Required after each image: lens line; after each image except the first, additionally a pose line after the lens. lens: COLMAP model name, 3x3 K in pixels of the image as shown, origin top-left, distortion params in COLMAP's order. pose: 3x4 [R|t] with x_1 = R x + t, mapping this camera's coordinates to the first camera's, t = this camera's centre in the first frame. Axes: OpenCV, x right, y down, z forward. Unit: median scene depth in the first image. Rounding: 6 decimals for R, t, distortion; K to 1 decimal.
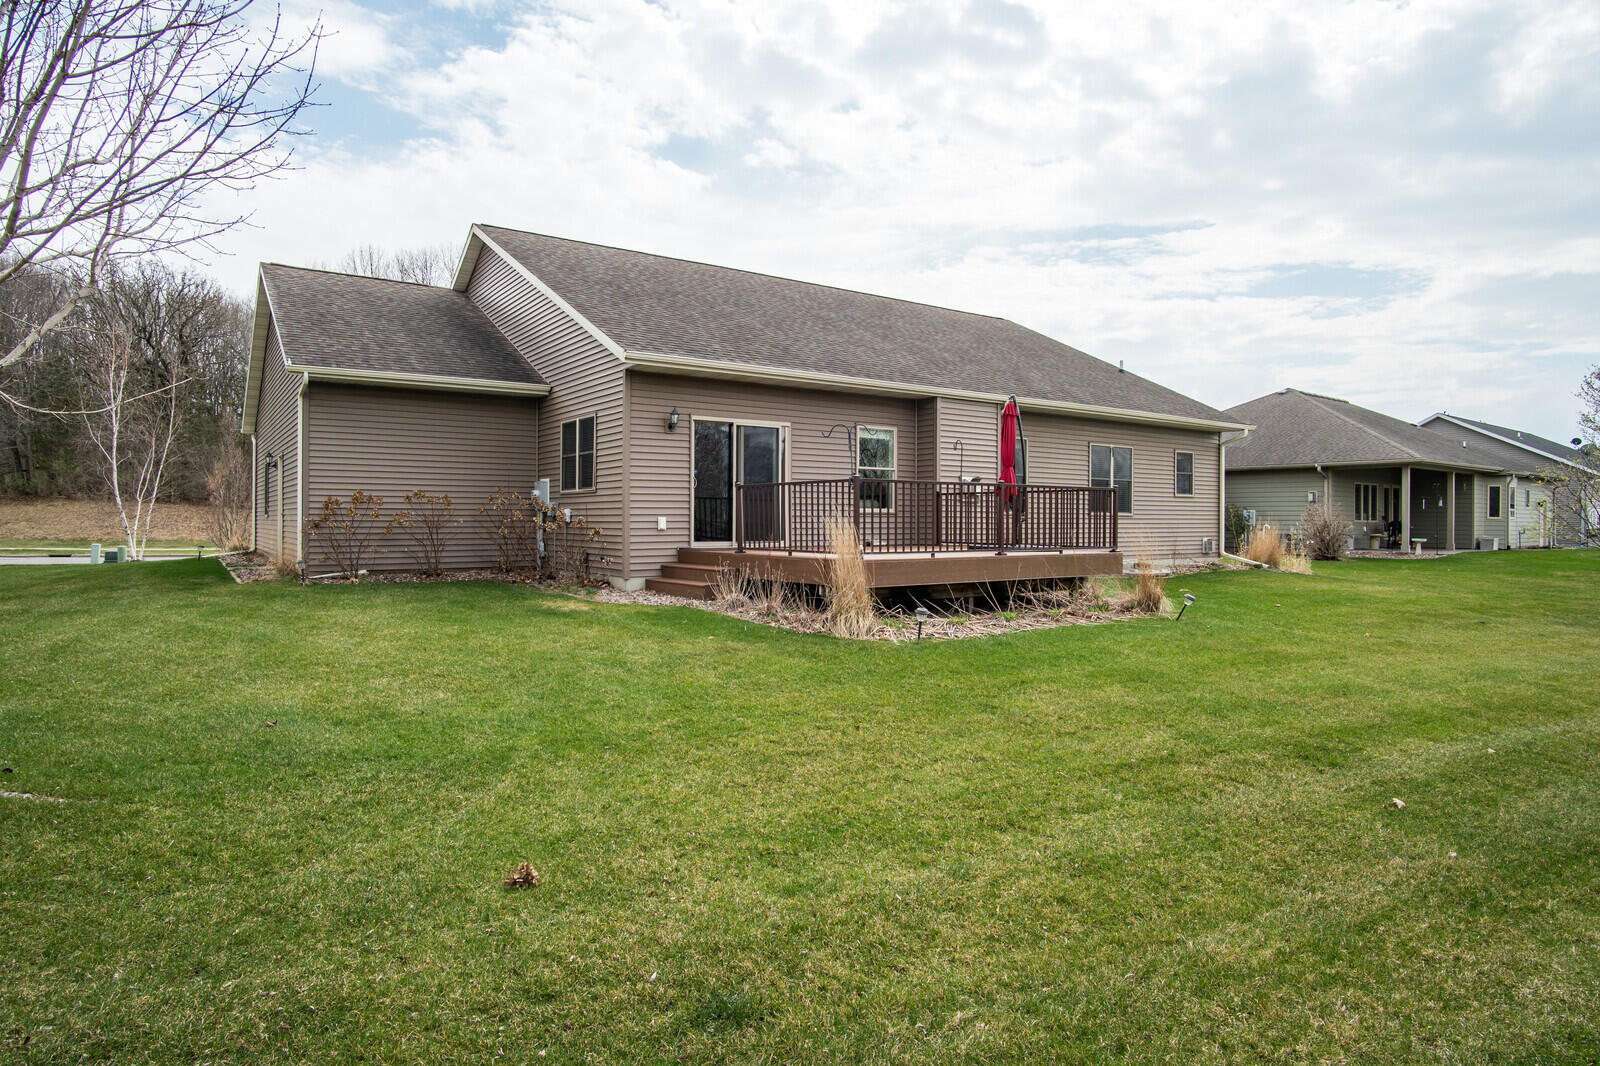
lens RADIAL K [[909.0, 0, 802.5], [0, 909.0, 517.9], [0, 0, 1]] dist [-0.019242, -0.000027]
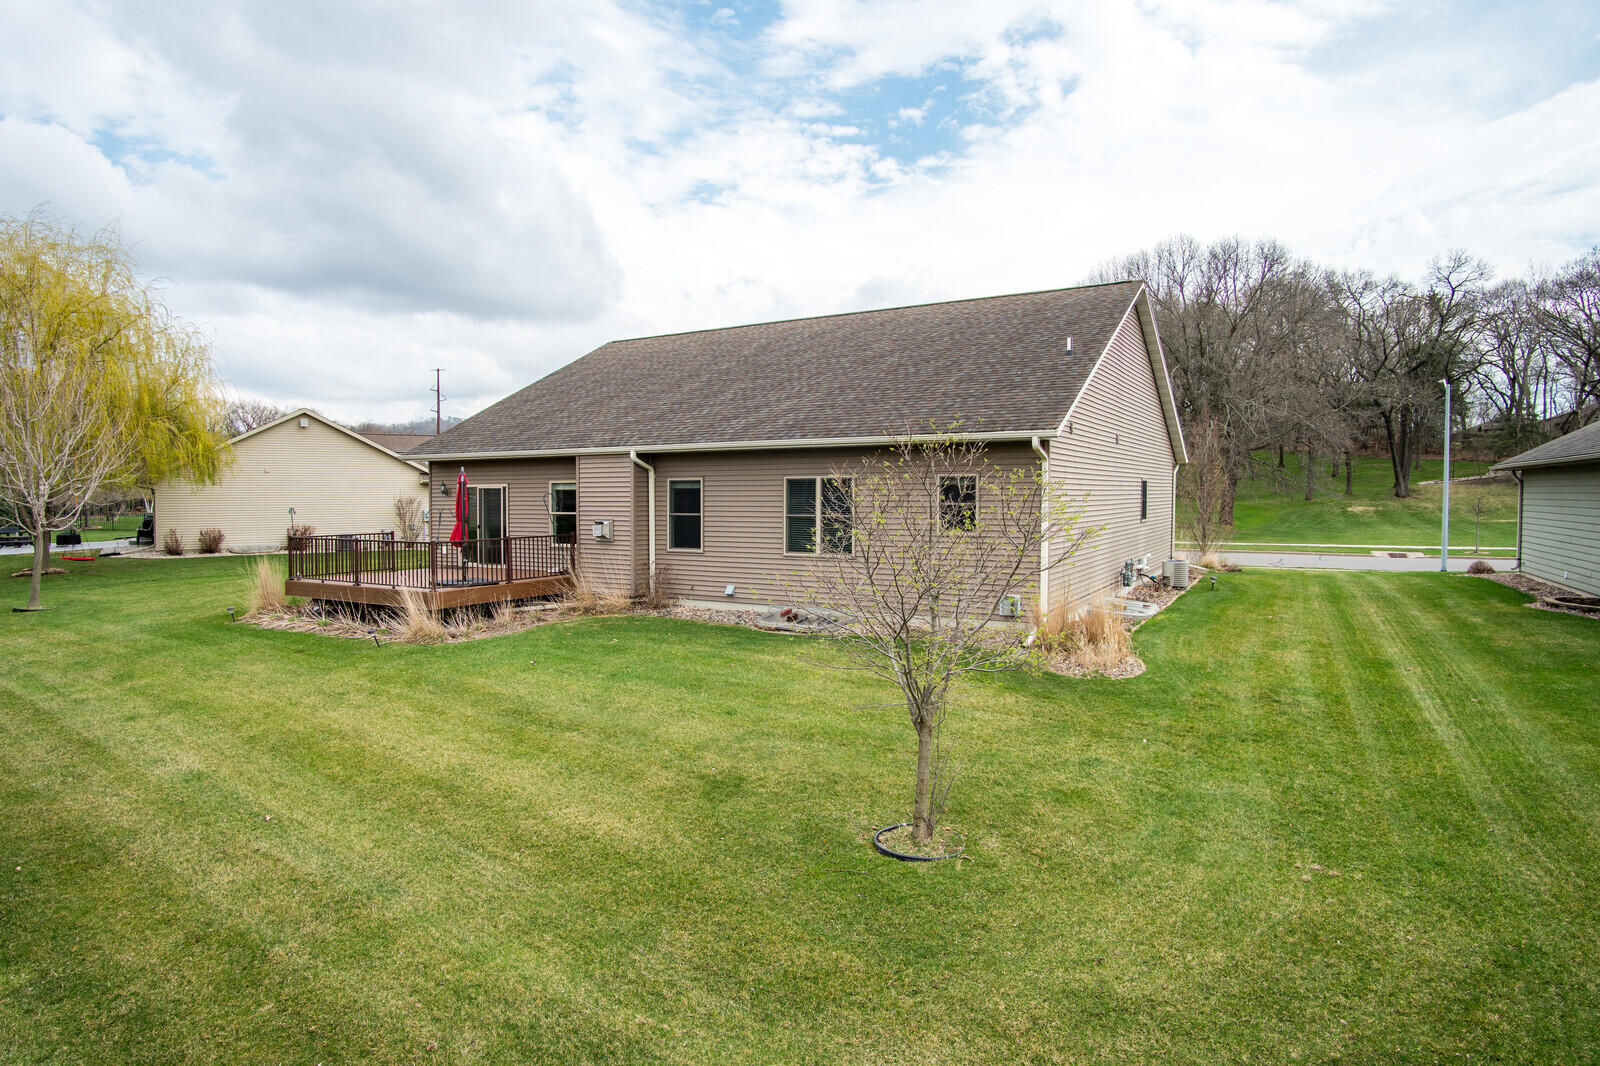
lens RADIAL K [[866.2, 0, 800.0], [0, 866.2, 533.0], [0, 0, 1]] dist [-0.017884, 0.001320]
pose [[0.445306, 0.032891, -0.894774, 1.351102], [0.007752, 0.999146, 0.040586, -0.072207], [0.895345, -0.025010, 0.444670, 0.741191]]
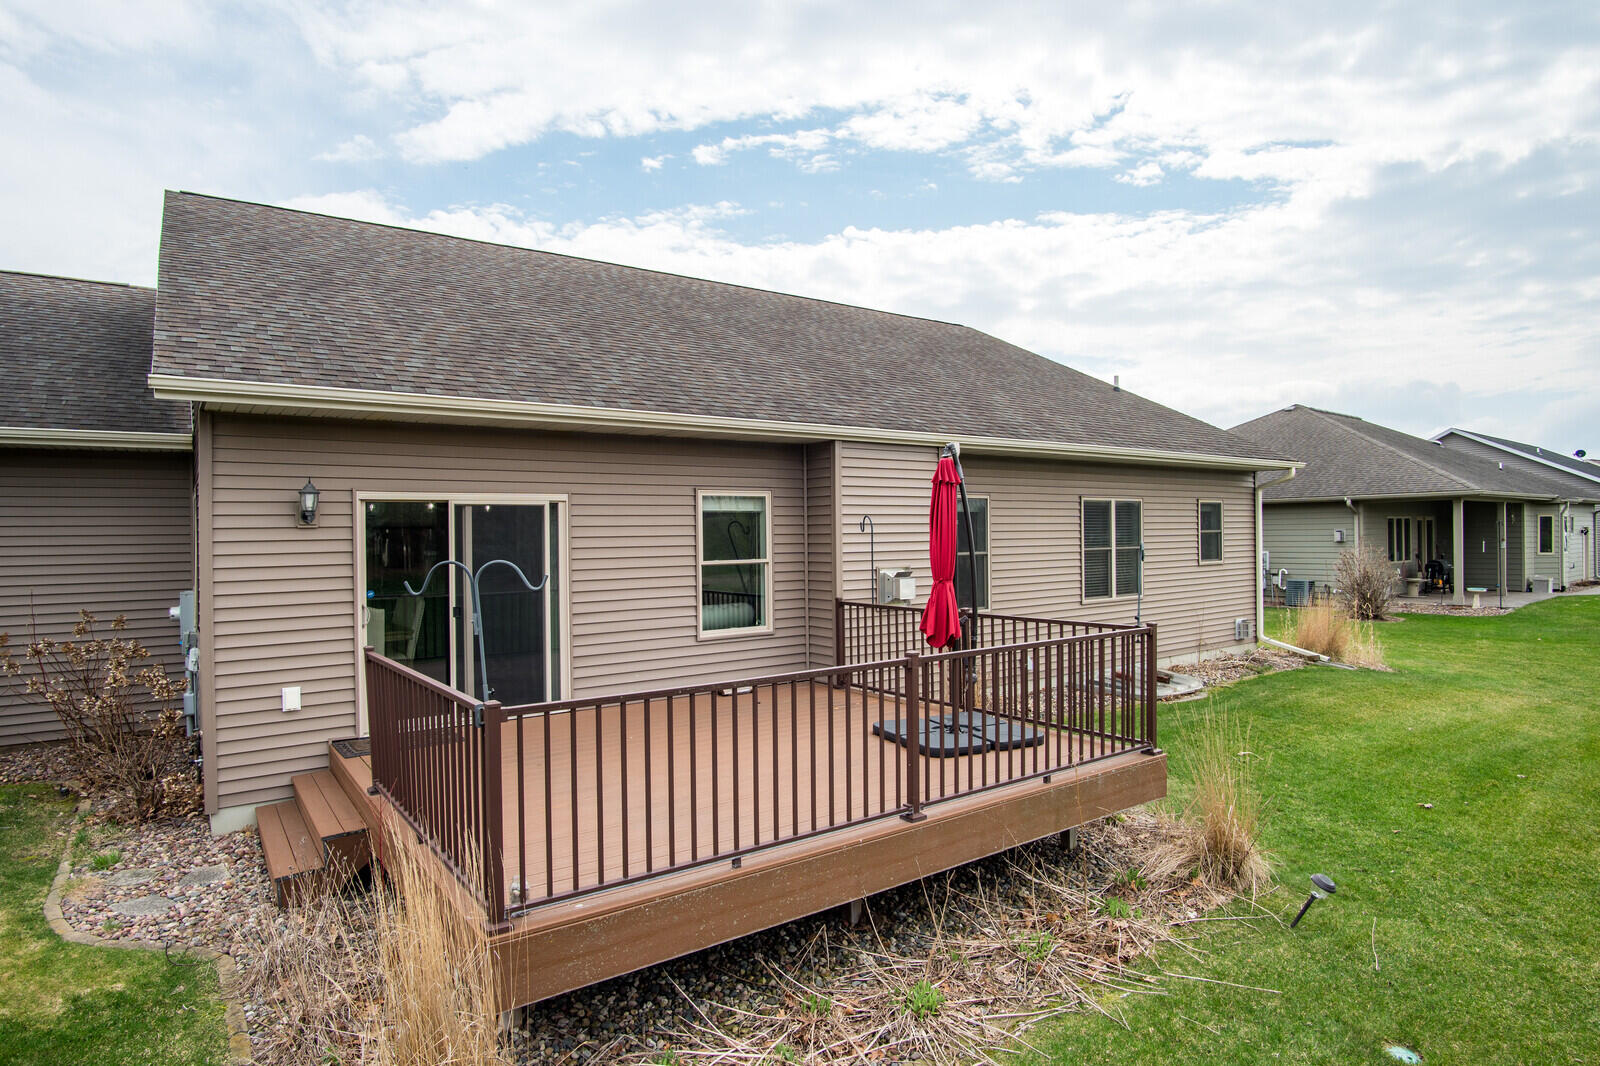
lens RADIAL K [[866.2, 0, 800.0], [0, 866.2, 533.0], [0, 0, 1]] dist [-0.017884, 0.001320]
pose [[0.999781, -0.017934, 0.010770, 0.116433], [0.017899, 0.999834, 0.003269, -0.073359], [-0.010827, -0.003076, 0.999937, 0.419088]]
